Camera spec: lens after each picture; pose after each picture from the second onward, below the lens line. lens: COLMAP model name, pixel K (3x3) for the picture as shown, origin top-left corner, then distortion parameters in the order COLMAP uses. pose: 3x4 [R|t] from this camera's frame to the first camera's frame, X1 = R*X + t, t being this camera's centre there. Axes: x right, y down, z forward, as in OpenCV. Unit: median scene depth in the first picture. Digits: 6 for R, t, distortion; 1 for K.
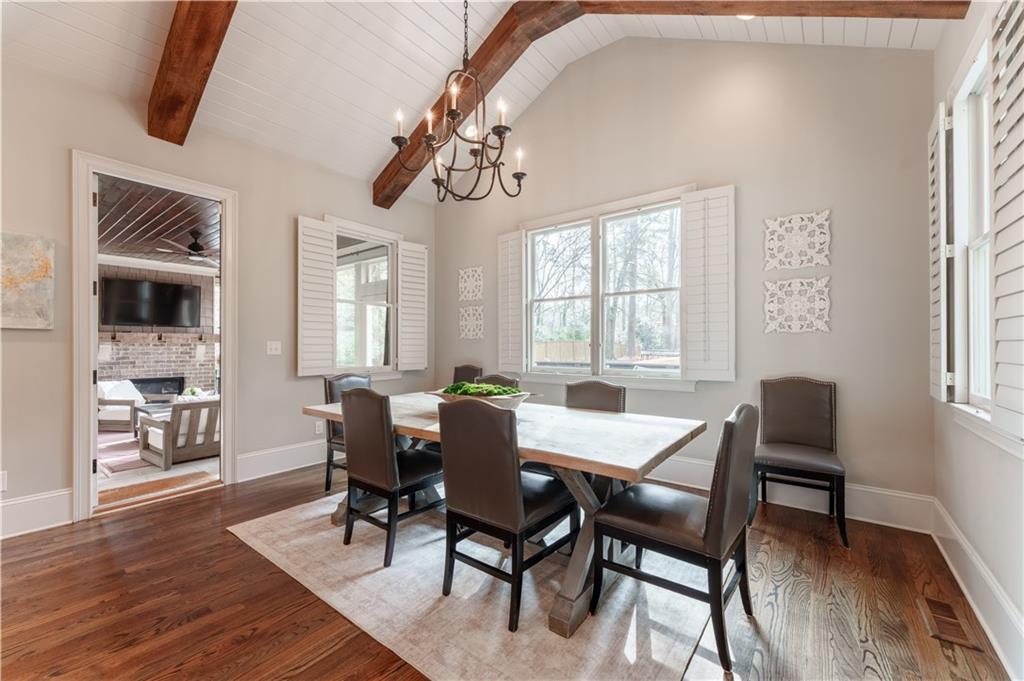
lens RADIAL K [[414.7, 0, 511.9], [0, 414.7, 348.4], [0, 0, 1]] dist [0.001980, 0.000084]
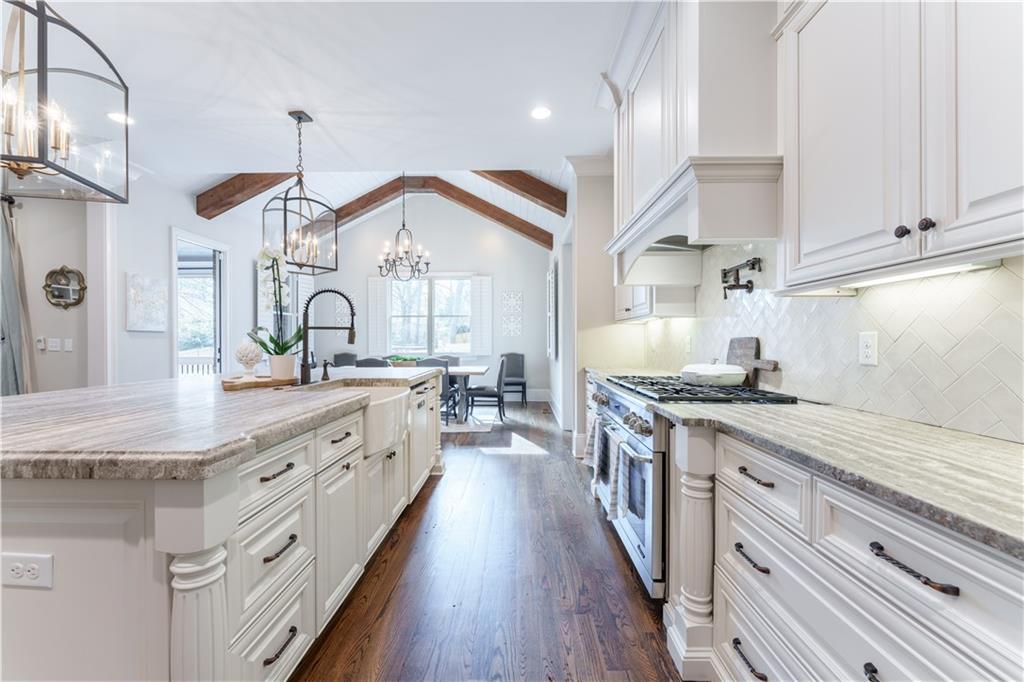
lens RADIAL K [[405.6, 0, 517.0], [0, 405.6, 342.5], [0, 0, 1]] dist [0.001283, -0.000159]
pose [[0.797506, -0.002608, 0.603306, -0.622277], [0.003662, 0.999993, -0.000519, 0.002198], [-0.603300, 0.002623, 0.797510, -0.791322]]
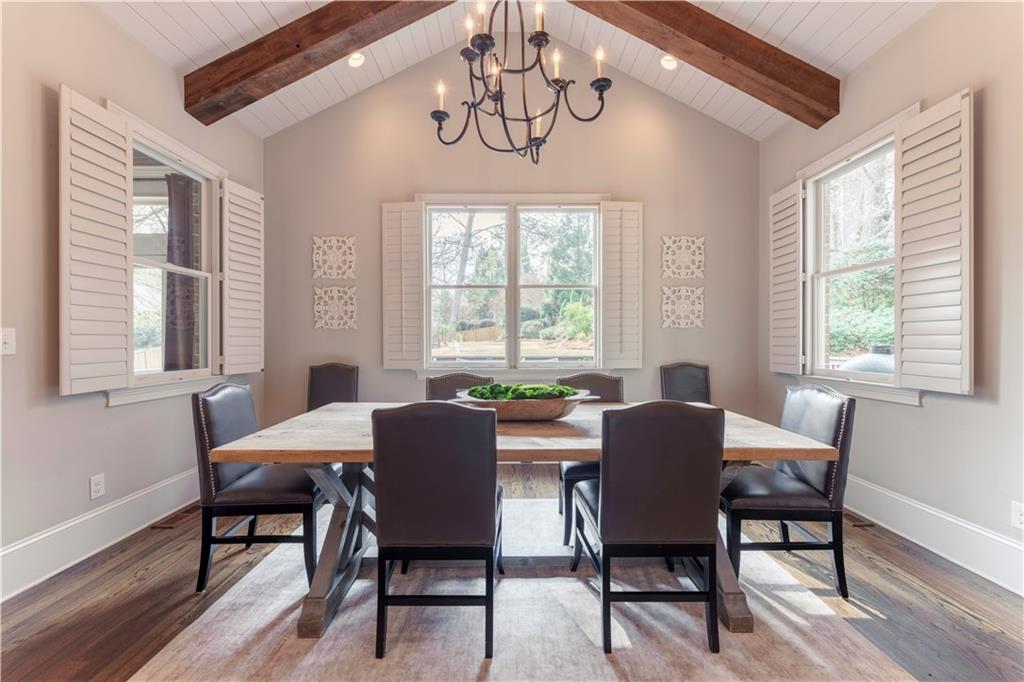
lens RADIAL K [[405.6, 0, 512.9], [0, 405.6, 346.0], [0, 0, 1]] dist [0.001283, -0.000159]
pose [[0.785242, -0.009462, 0.619117, -0.365303], [0.002645, 0.999925, 0.011927, 0.000626], [-0.619184, -0.007728, 0.785208, 0.240189]]
